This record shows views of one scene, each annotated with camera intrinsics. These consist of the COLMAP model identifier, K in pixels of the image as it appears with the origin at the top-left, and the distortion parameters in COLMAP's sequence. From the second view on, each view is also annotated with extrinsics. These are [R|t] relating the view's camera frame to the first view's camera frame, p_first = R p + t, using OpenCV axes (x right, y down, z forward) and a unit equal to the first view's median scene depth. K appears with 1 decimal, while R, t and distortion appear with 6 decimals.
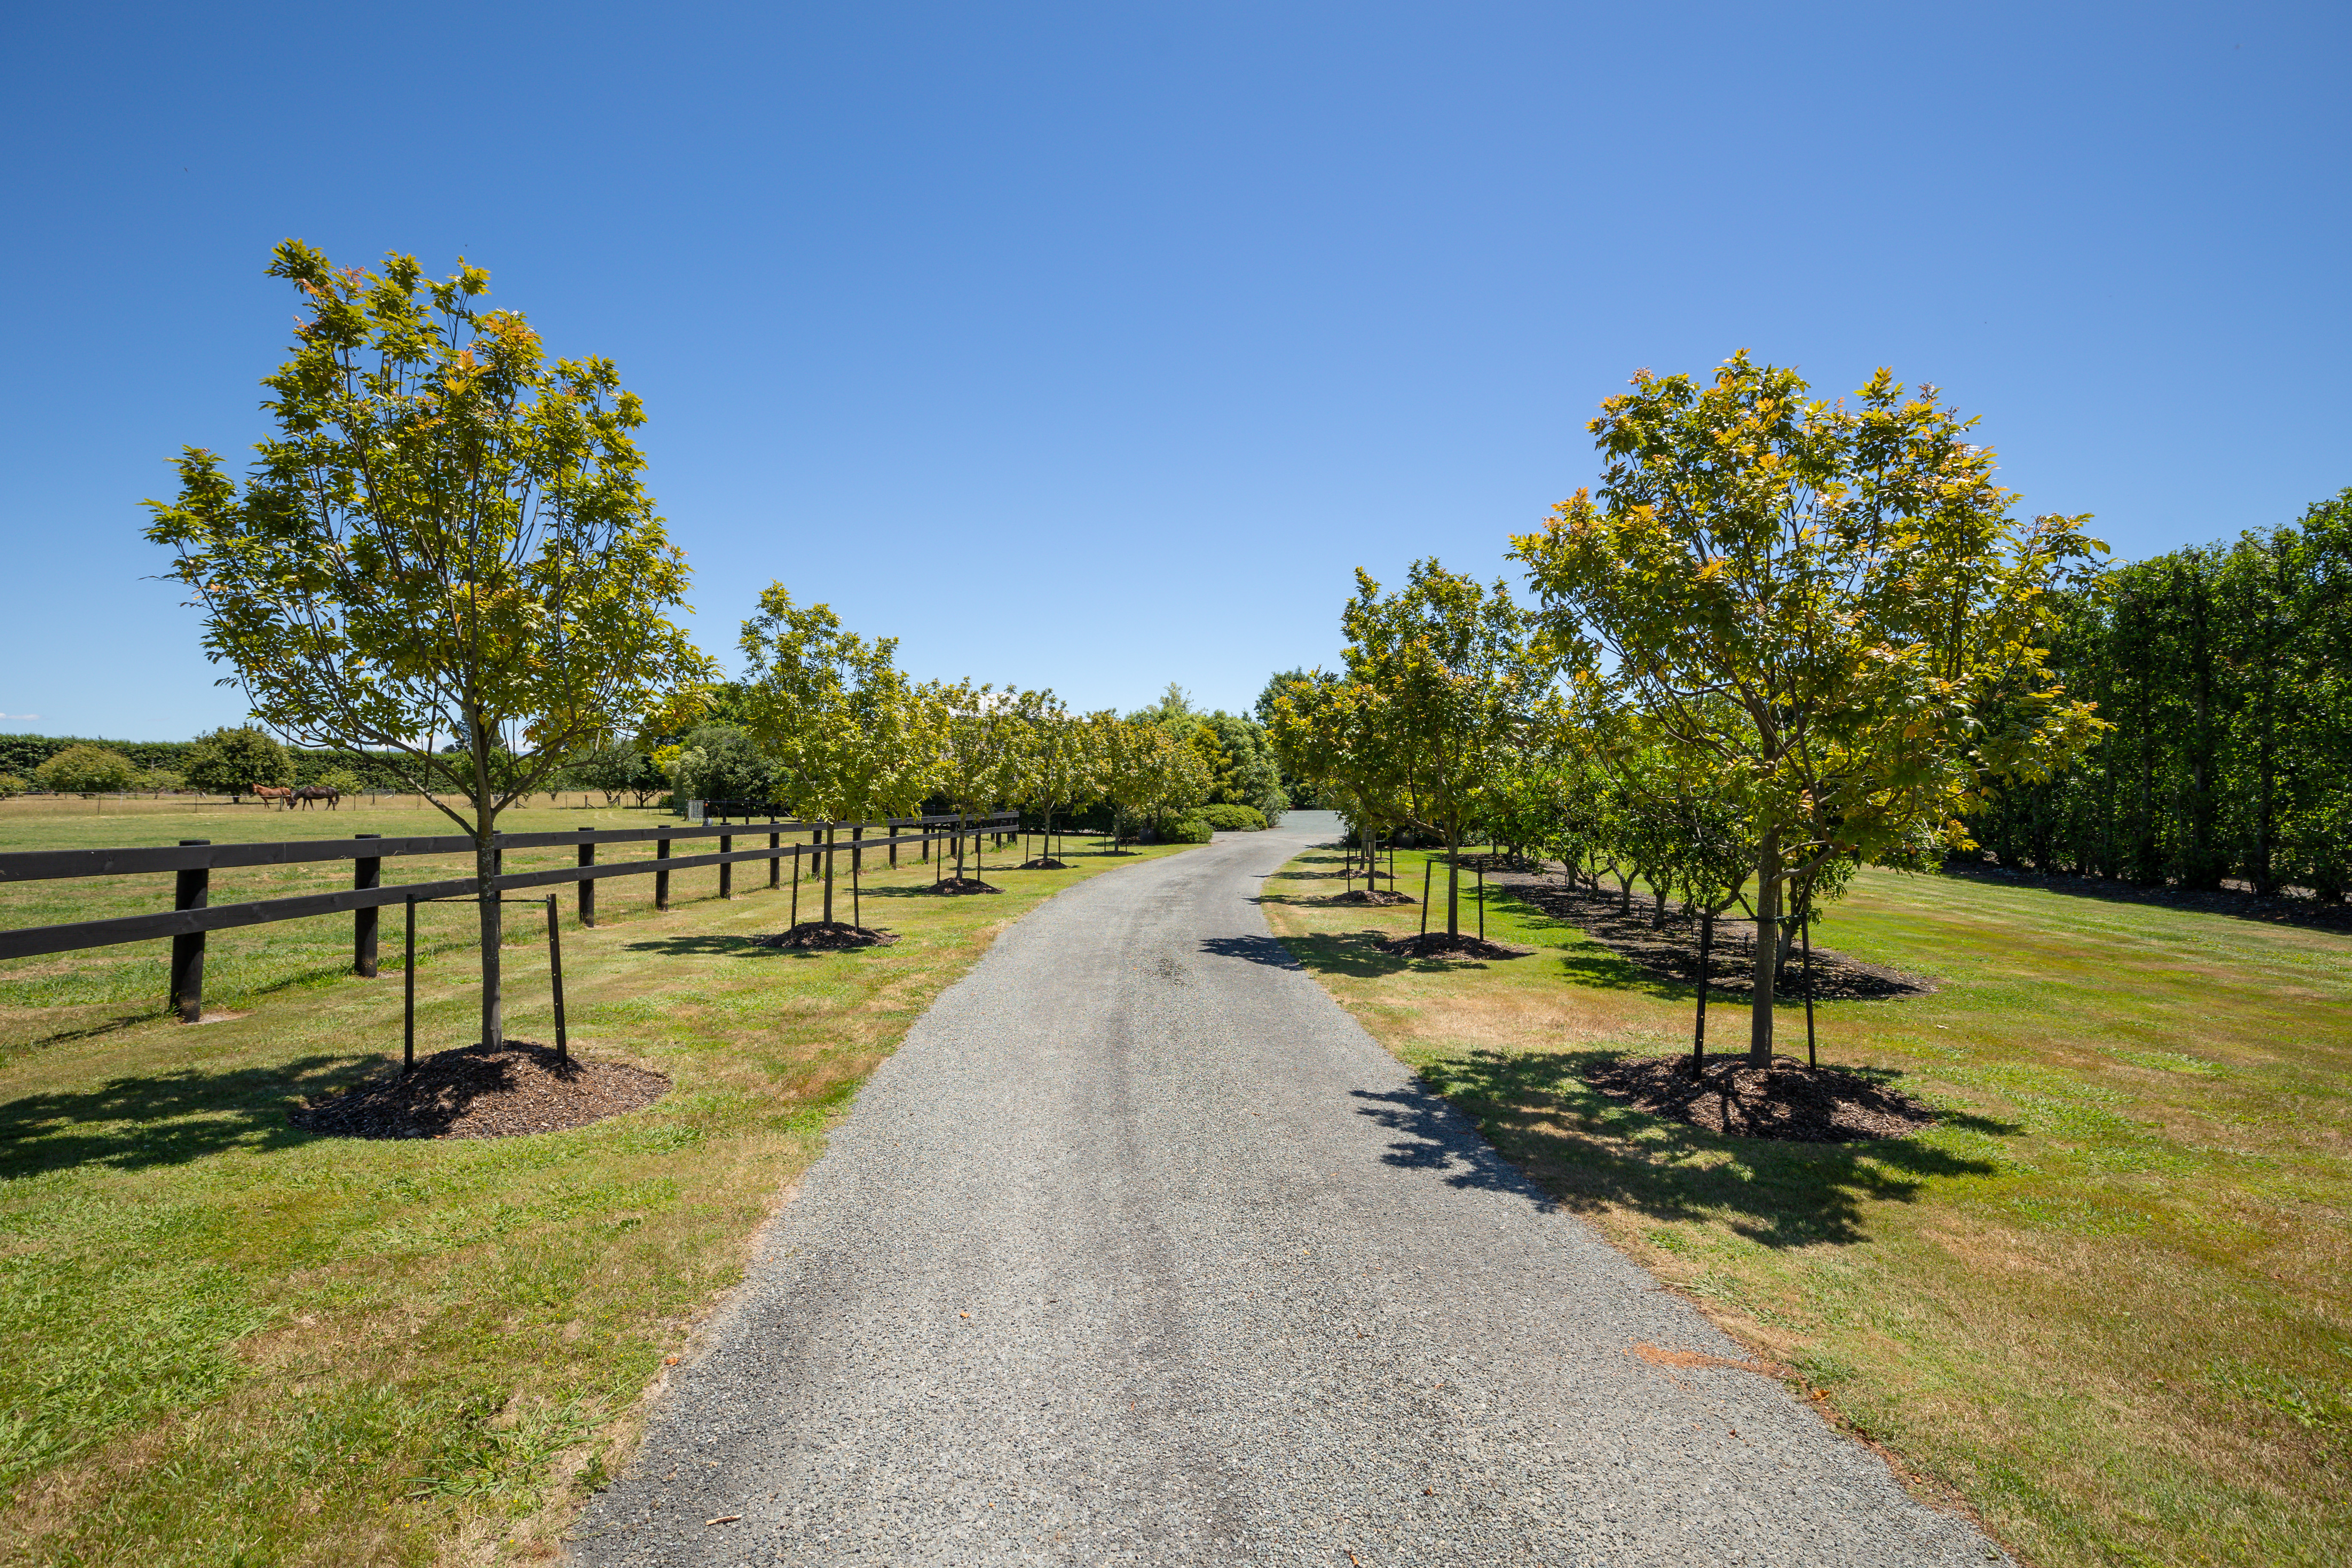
lens RADIAL K [[1078.2, 0, 1176.0], [0, 1078.2, 784.0], [0, 0, 1]] dist [0.000884, 0.000231]
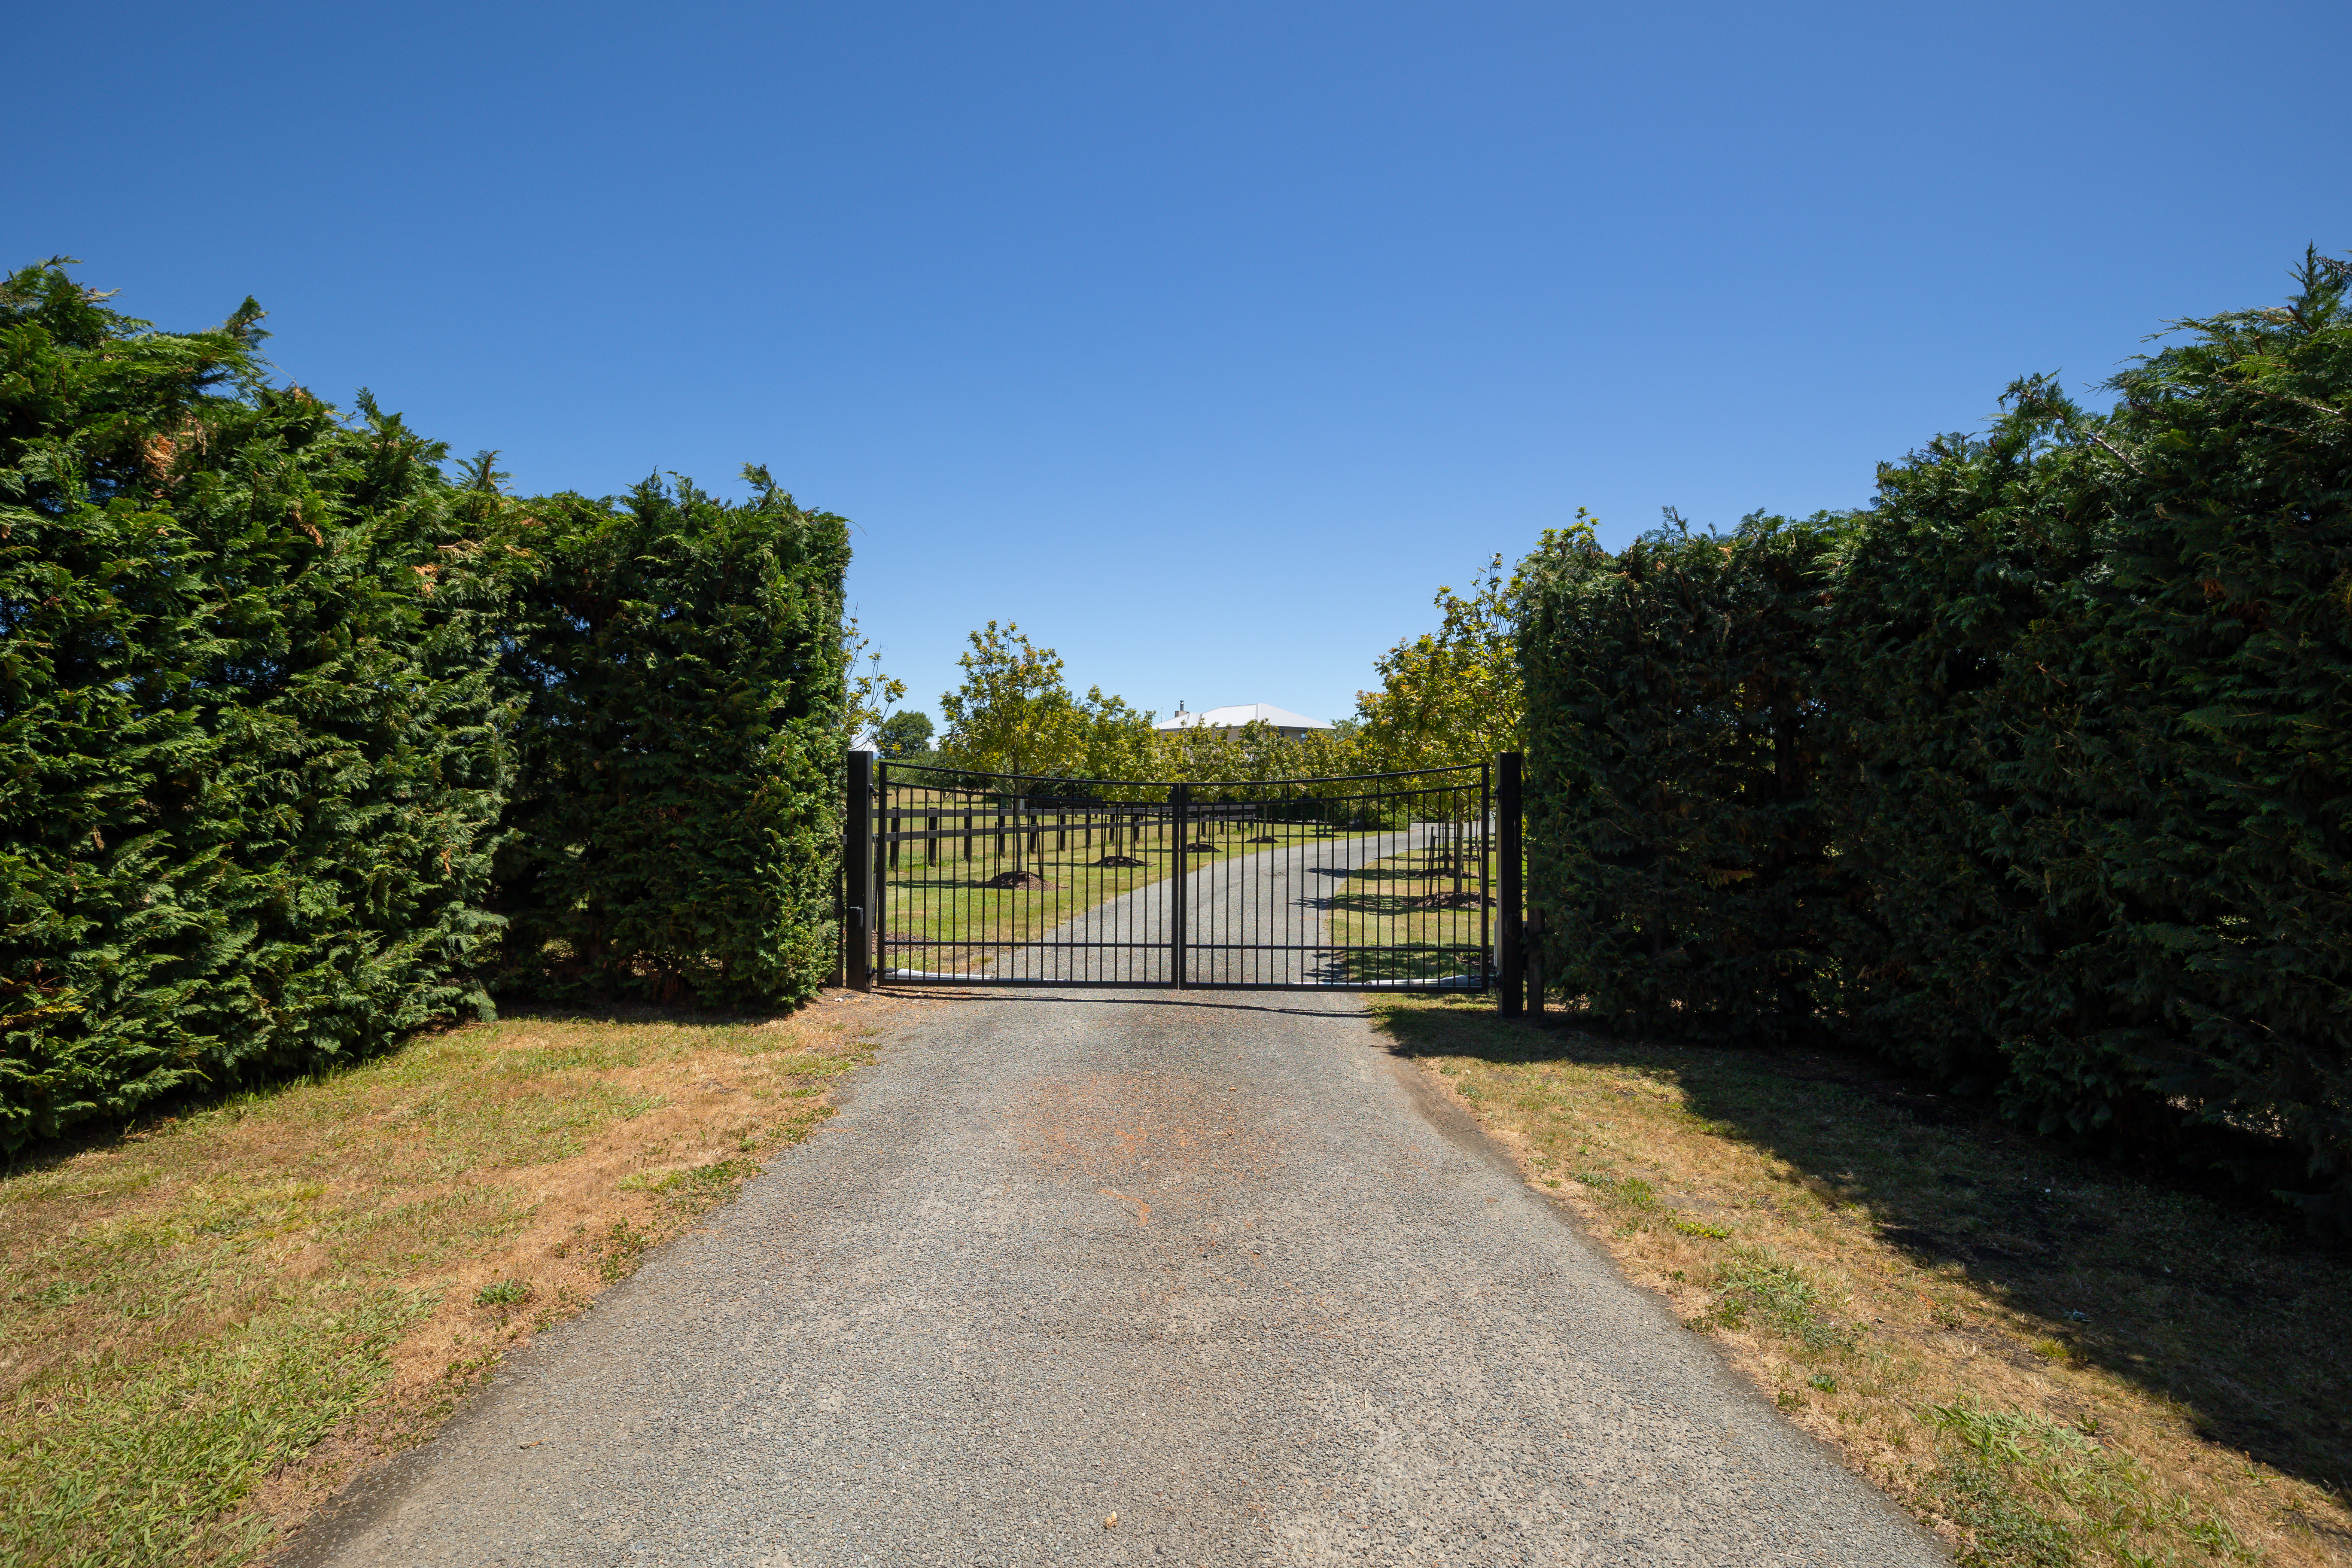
lens RADIAL K [[1078.2, 0, 1176.0], [0, 1078.2, 784.0], [0, 0, 1]] dist [0.000884, 0.000231]
pose [[0.968204, -0.003345, -0.250140, 0.276994], [0.005196, 0.999964, 0.006741, -0.015305], [0.250108, -0.007827, 0.968186, -0.908752]]
